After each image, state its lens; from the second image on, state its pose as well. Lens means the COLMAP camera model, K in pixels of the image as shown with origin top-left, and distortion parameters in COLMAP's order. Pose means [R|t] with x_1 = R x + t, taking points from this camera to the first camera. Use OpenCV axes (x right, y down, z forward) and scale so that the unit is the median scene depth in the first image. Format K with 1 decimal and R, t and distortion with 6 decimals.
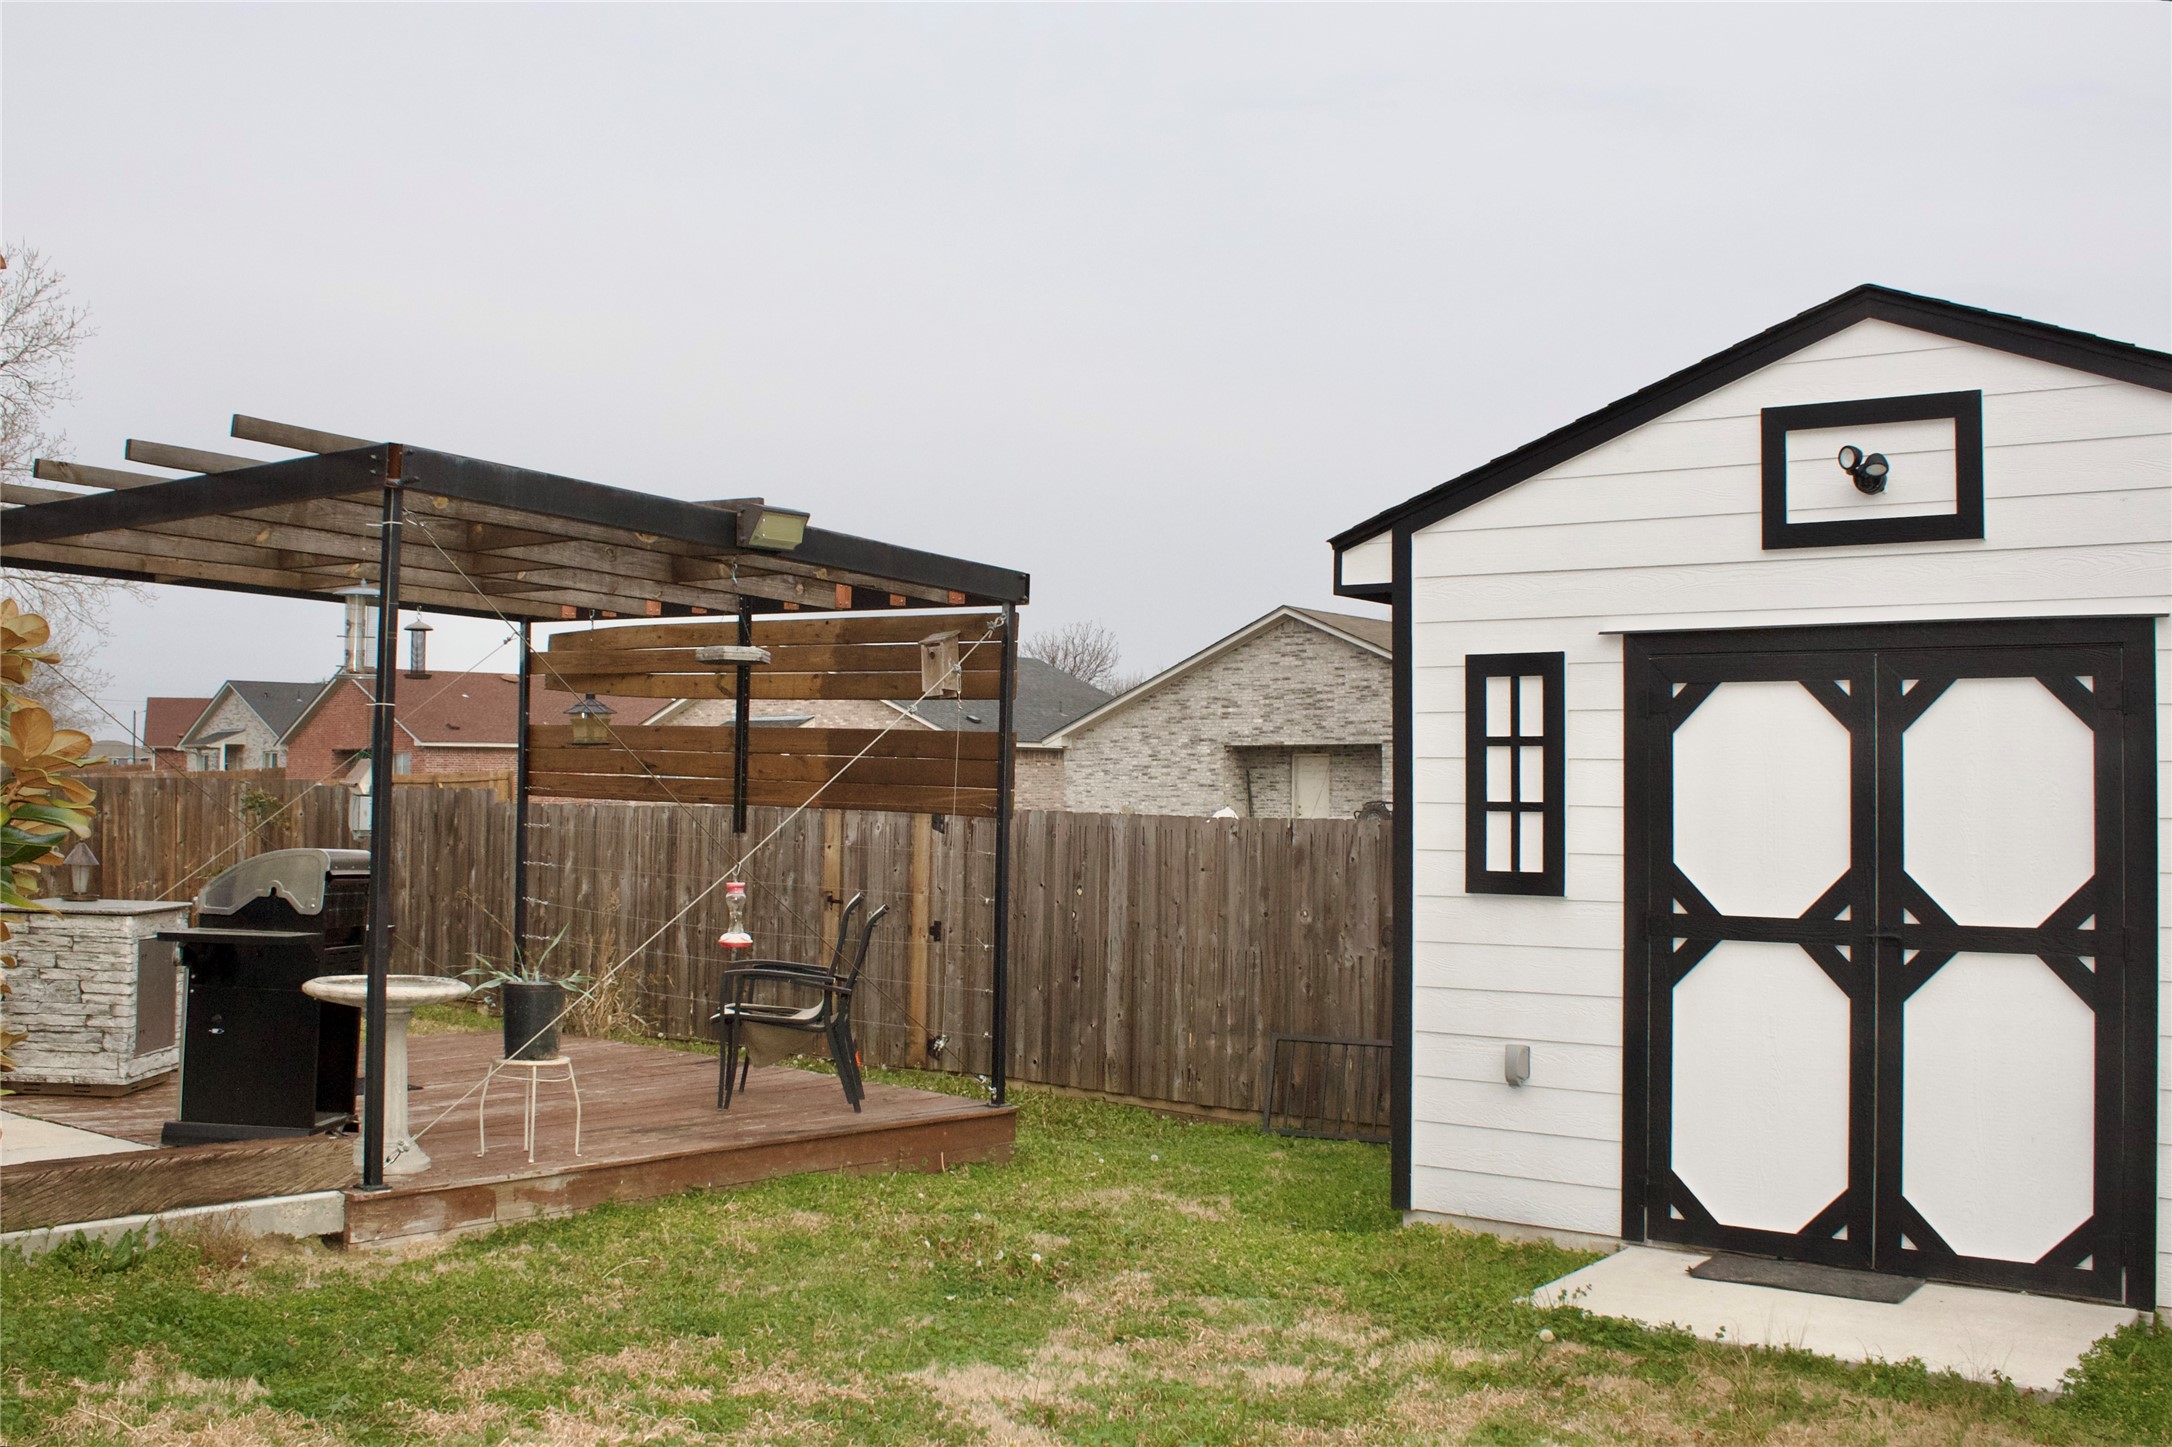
lens RADIAL K [[2031.0, 0, 1086.2], [0, 2031.0, 787.4], [0, 0, 1]] dist [-0.180468, 0.207398]
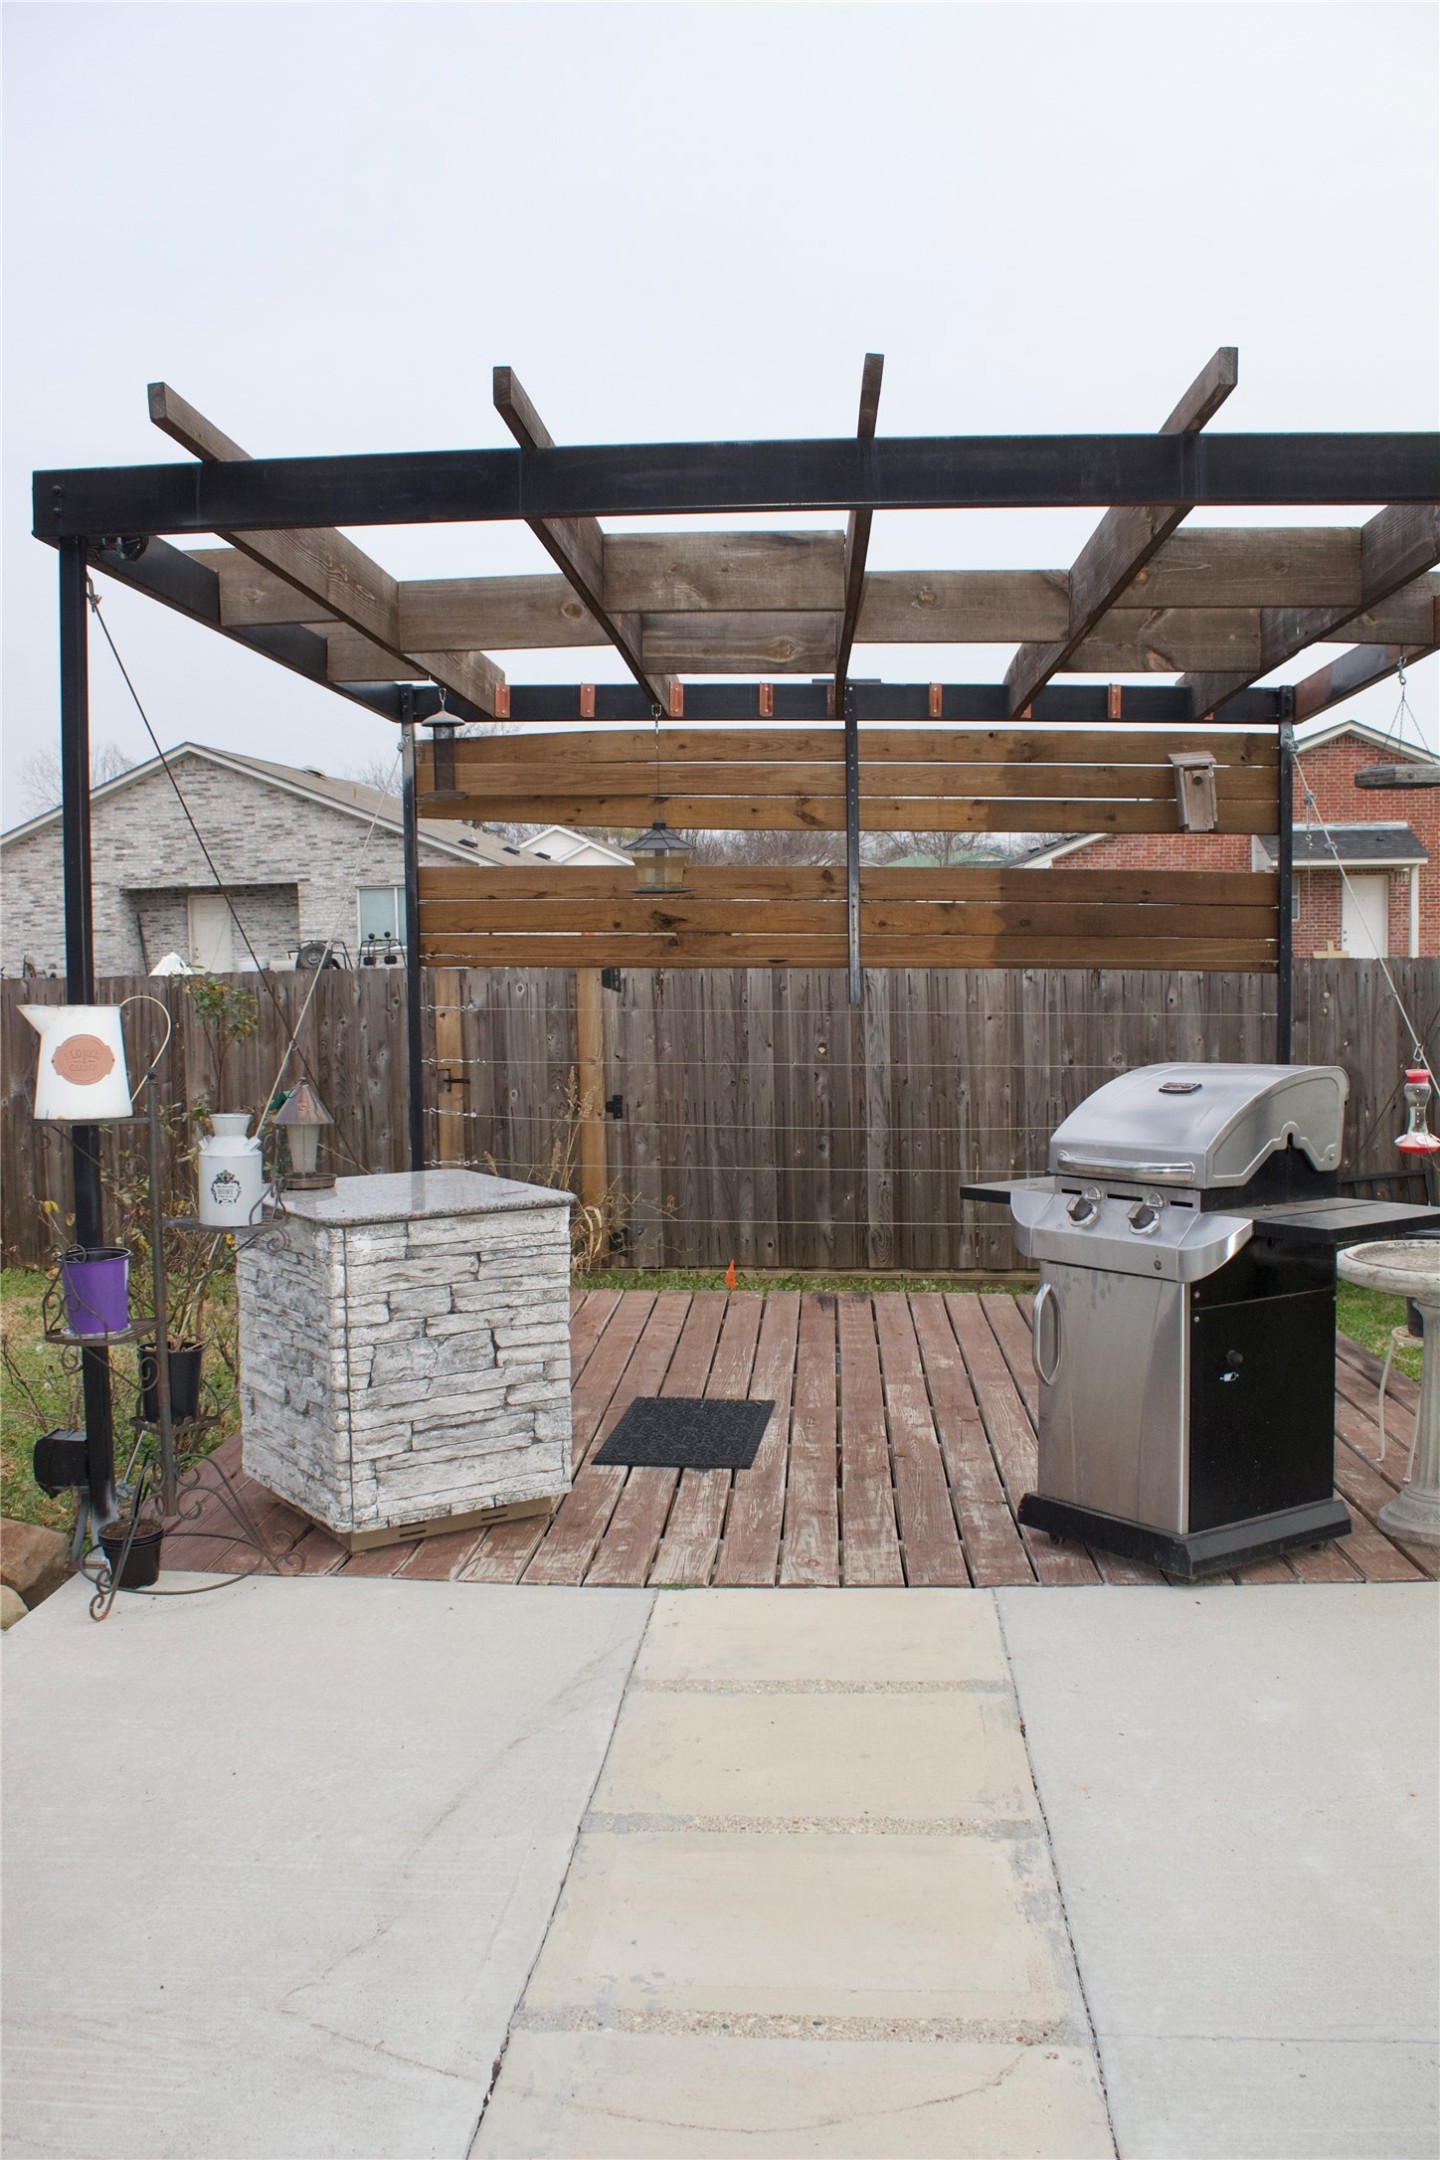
lens RADIAL K [[1843.2, 0, 720.7], [0, 1843.2, 1122.1], [0, 0, 1]] dist [-0.125455, 0.003469]
pose [[0.838870, -0.084664, 0.537707, -0.490501], [0.025025, 0.992784, 0.117276, -0.013671], [-0.543756, -0.084923, 0.834935, 0.353063]]
